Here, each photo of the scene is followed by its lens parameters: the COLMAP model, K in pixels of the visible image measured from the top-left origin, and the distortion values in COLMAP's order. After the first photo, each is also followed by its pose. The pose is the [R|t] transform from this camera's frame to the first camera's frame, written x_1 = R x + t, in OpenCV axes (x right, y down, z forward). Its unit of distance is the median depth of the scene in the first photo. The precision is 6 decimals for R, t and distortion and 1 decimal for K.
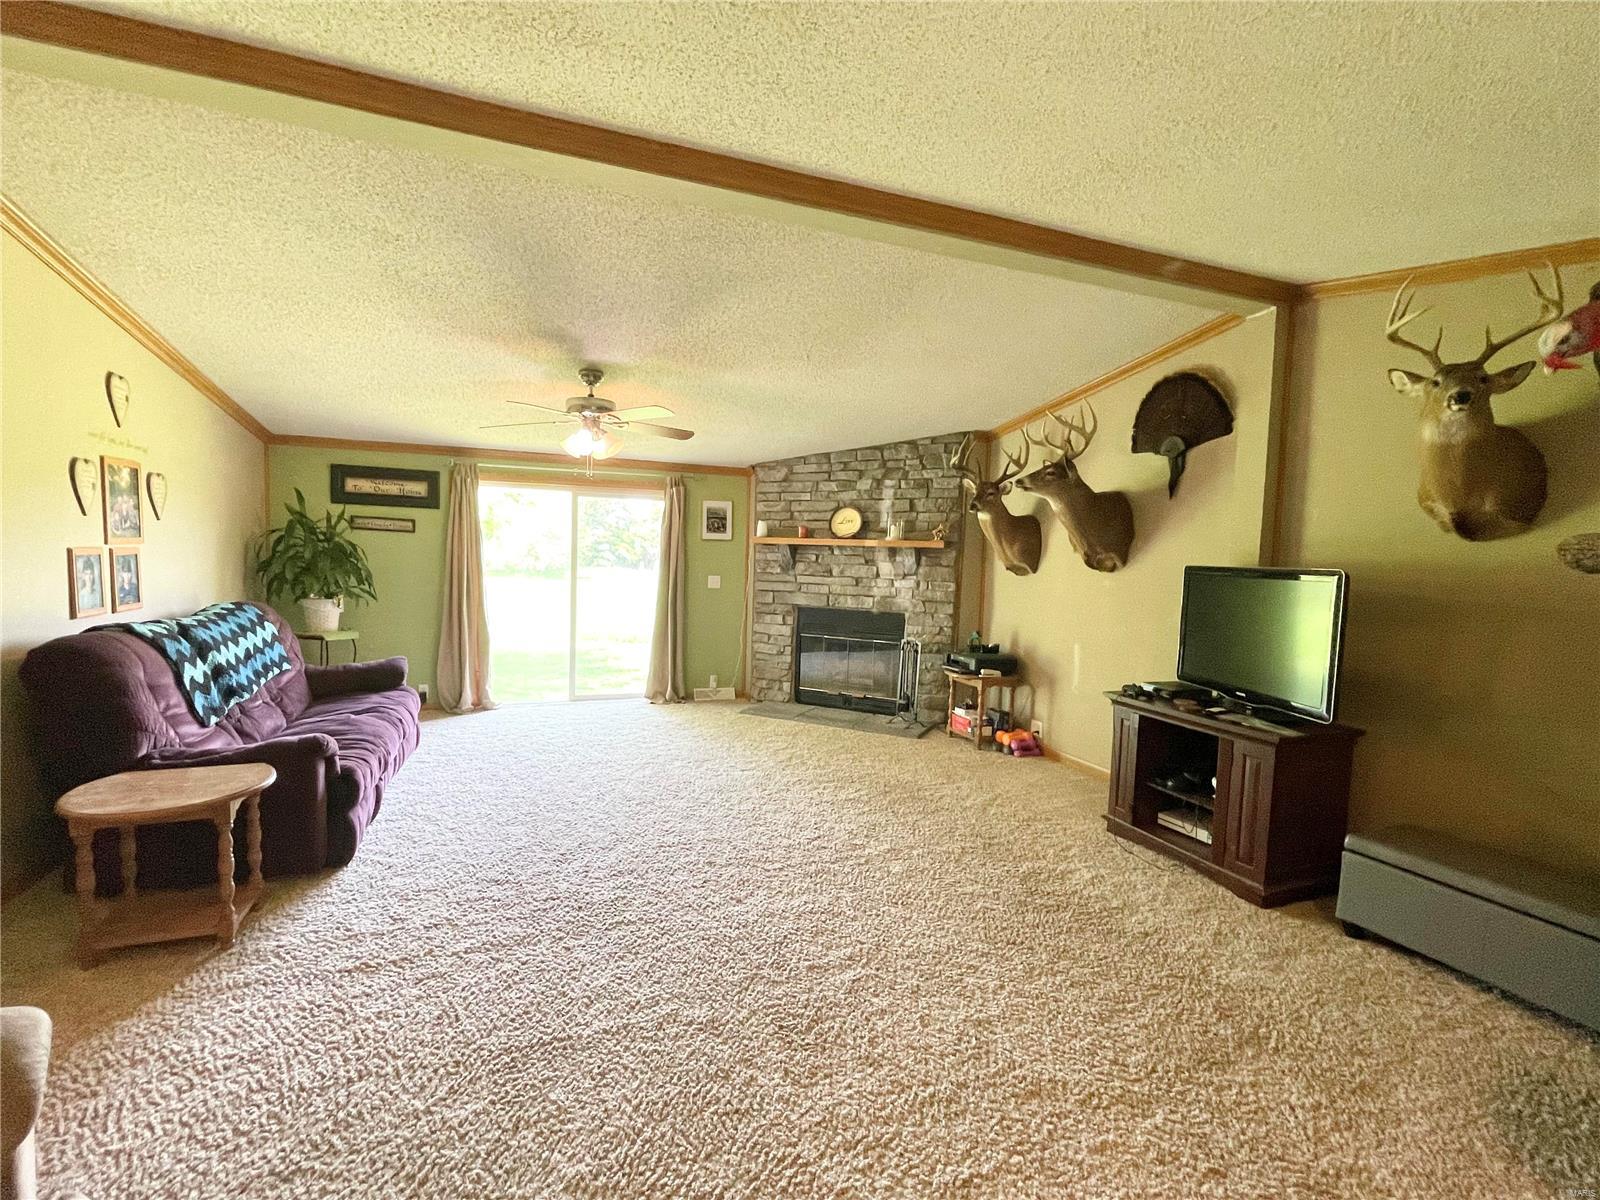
lens RADIAL K [[715.3, 0, 789.1], [0, 715.3, 602.3], [0, 0, 1]] dist [-0.003851, 0.003356]
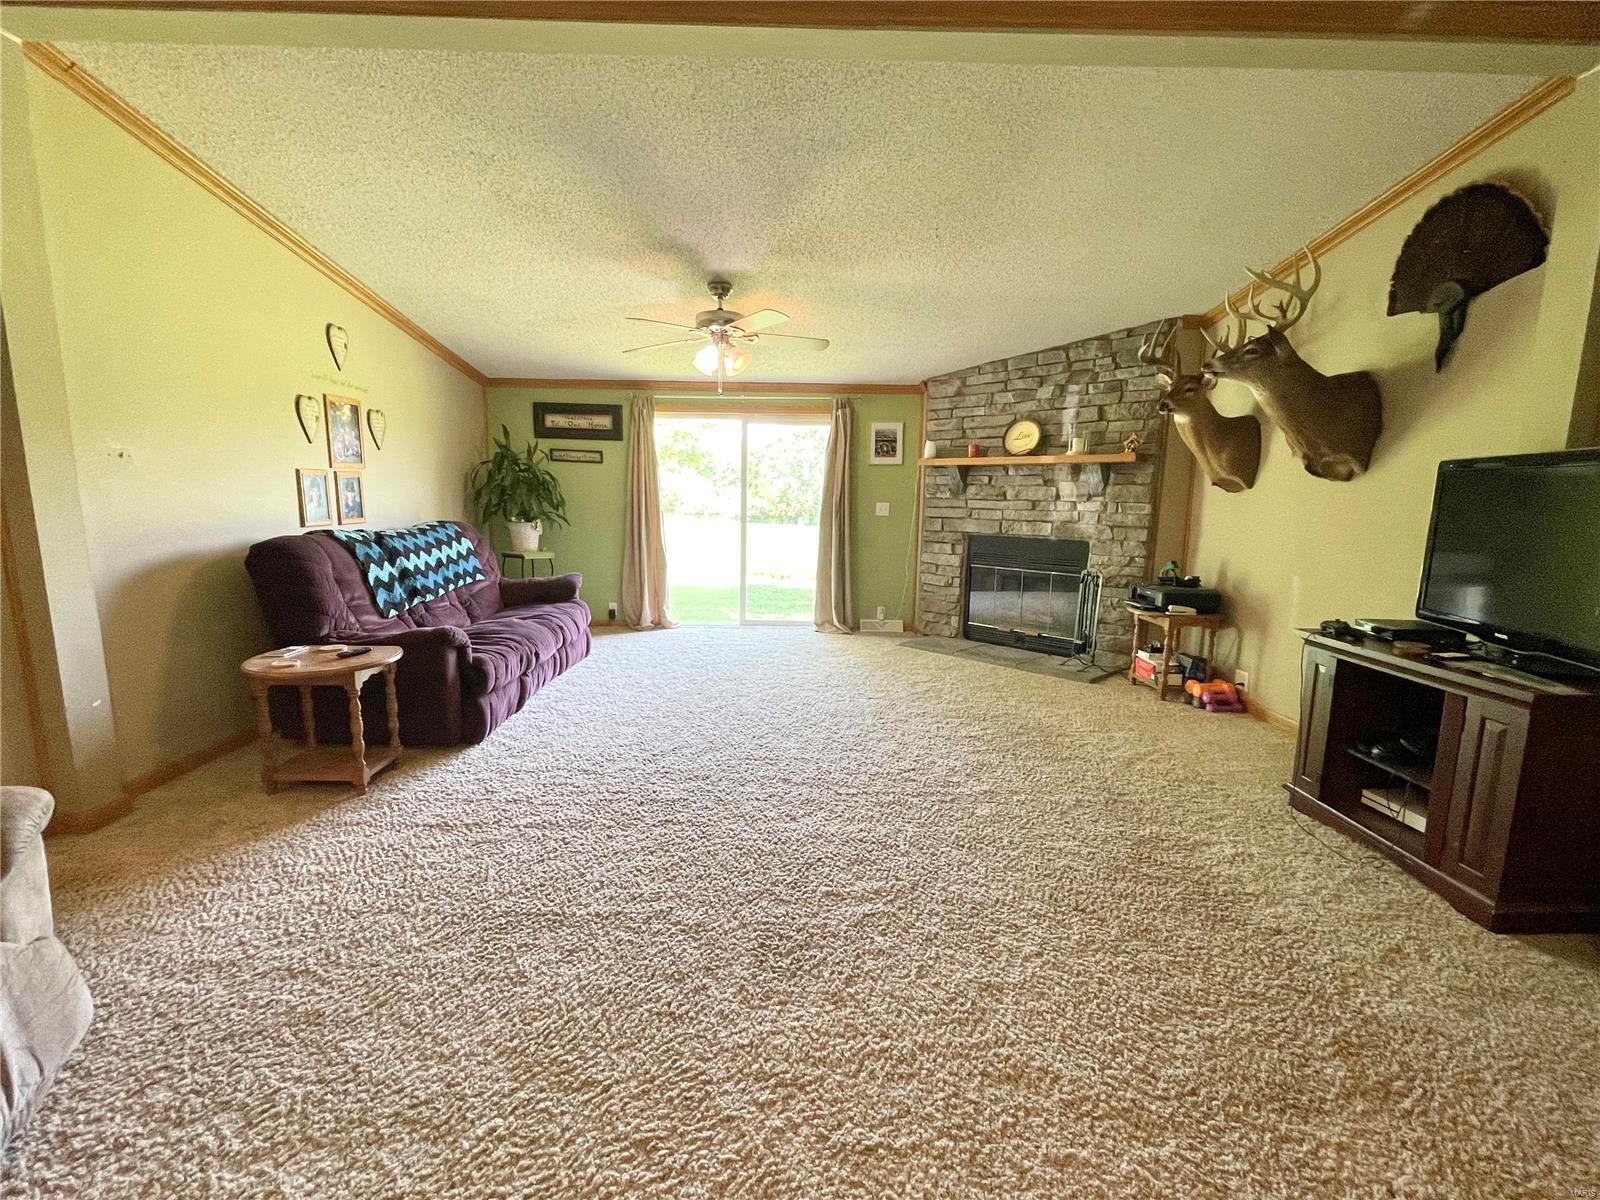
lens RADIAL K [[715.3, 0, 790.4], [0, 715.3, 600.3], [0, 0, 1]] dist [-0.003851, 0.003356]
pose [[0.941401, 0.034384, -0.335533, 0.166313], [-0.010040, 0.997206, 0.074021, 0.038612], [0.337140, -0.066315, 0.939116, 0.084298]]
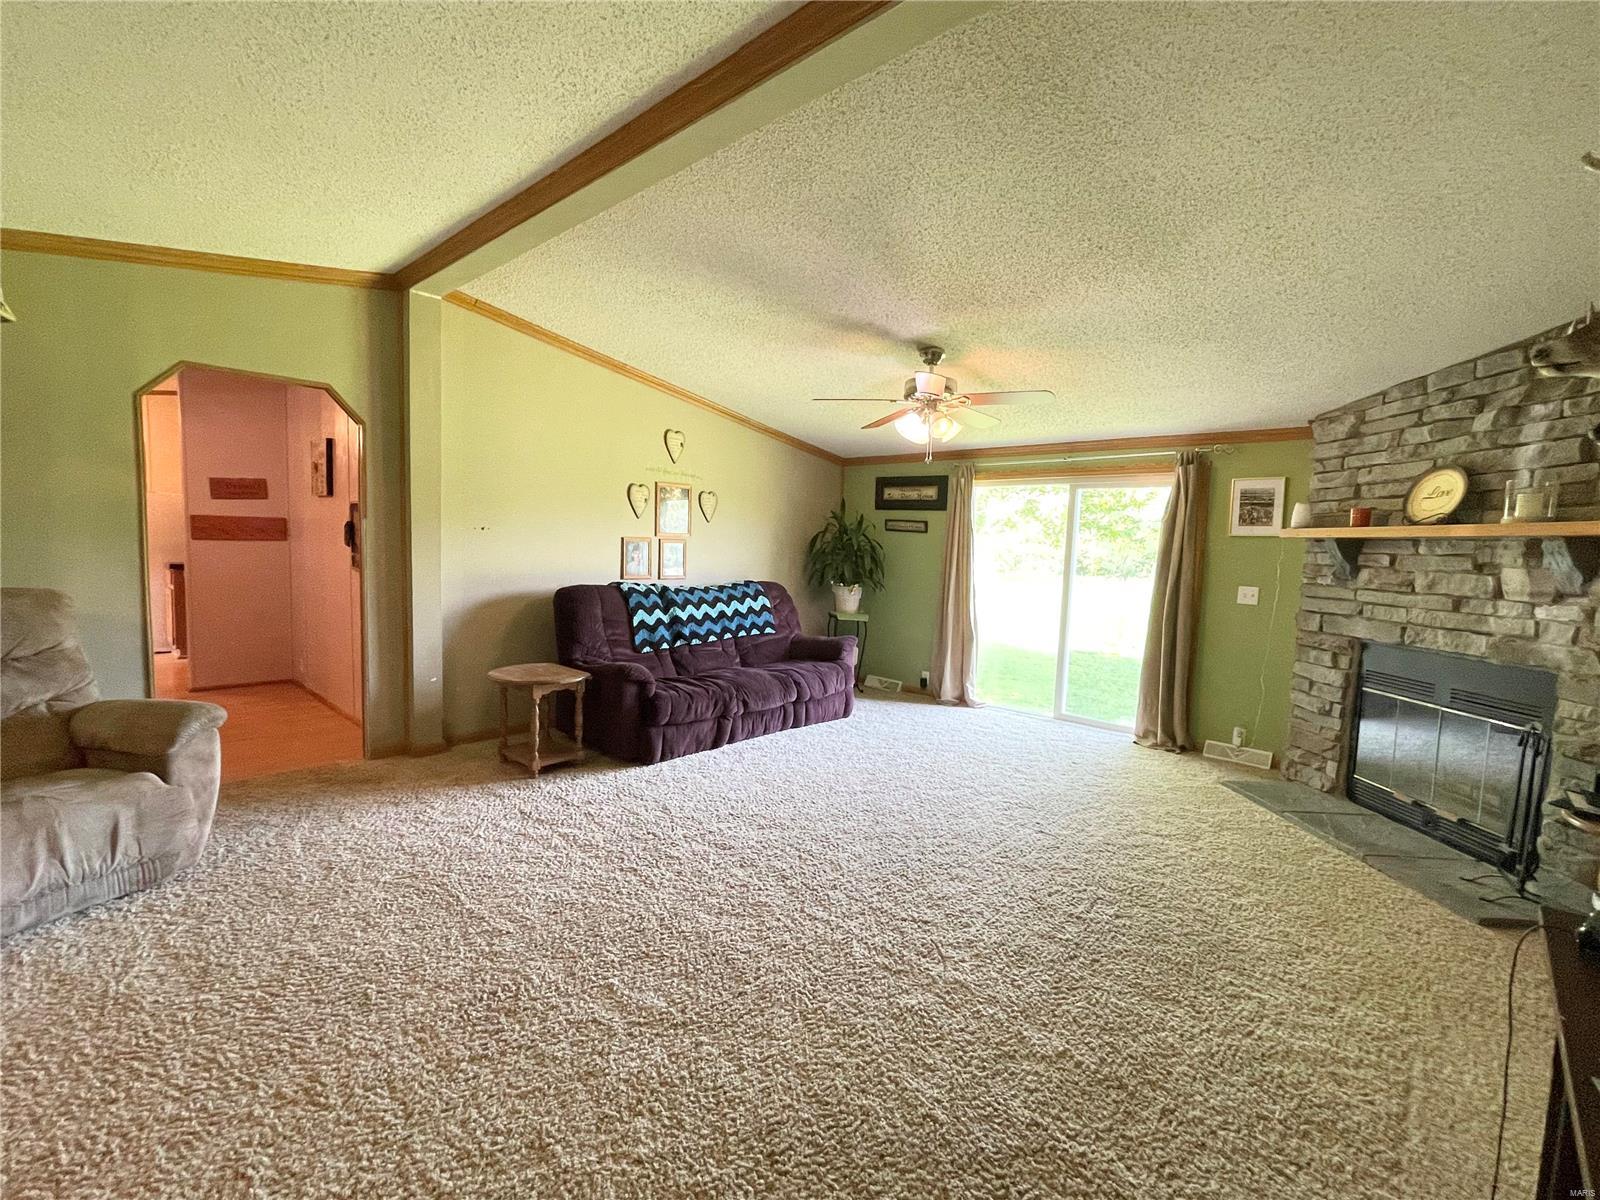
lens RADIAL K [[715.3, 0, 790.4], [0, 715.3, 599.6], [0, 0, 1]] dist [-0.003851, 0.003356]
pose [[0.444429, 0.057879, -0.893943, 0.521228], [-0.088372, 0.995876, 0.020544, 0.001513], [0.891445, 0.069869, 0.447711, 0.456481]]
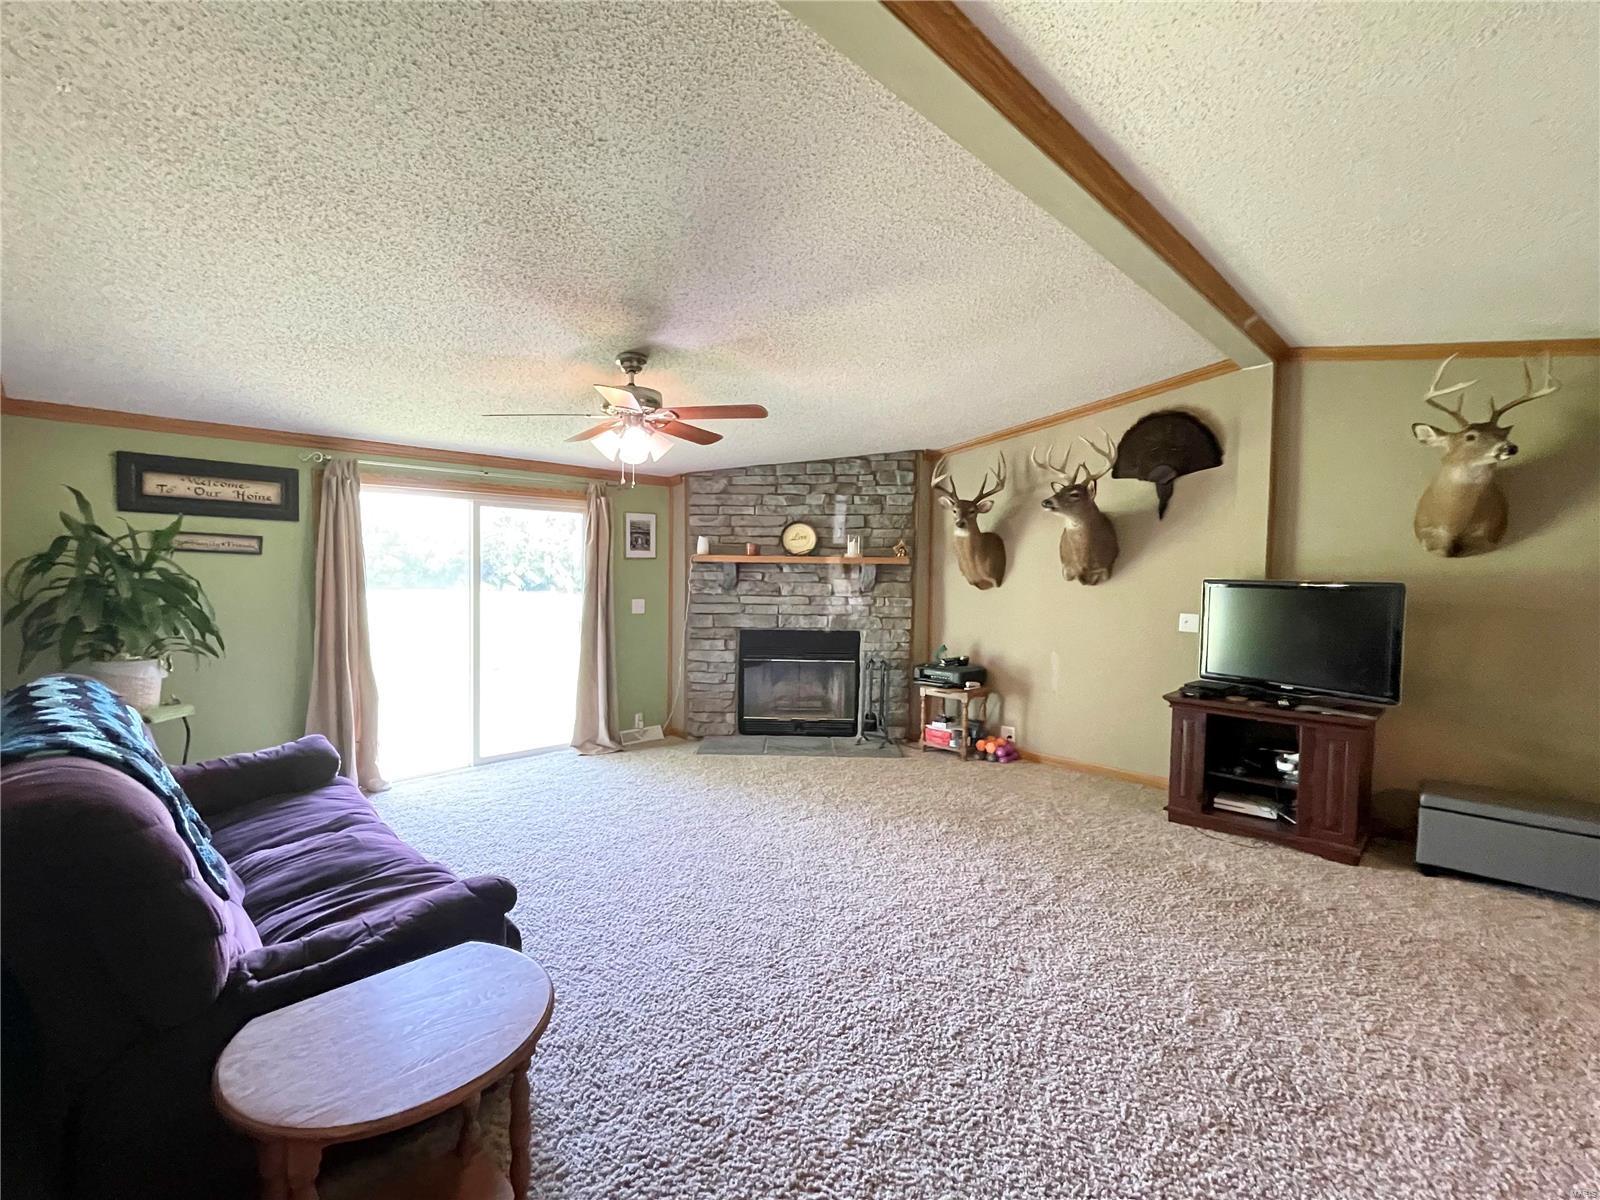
lens RADIAL K [[715.3, 0, 788.9], [0, 715.3, 601.0], [0, 0, 1]] dist [-0.003851, 0.003356]
pose [[0.909027, -0.037826, 0.415018, -0.481993], [0.044293, 0.999001, -0.005964, -0.035095], [-0.414377, 0.023803, 0.909794, 0.210125]]
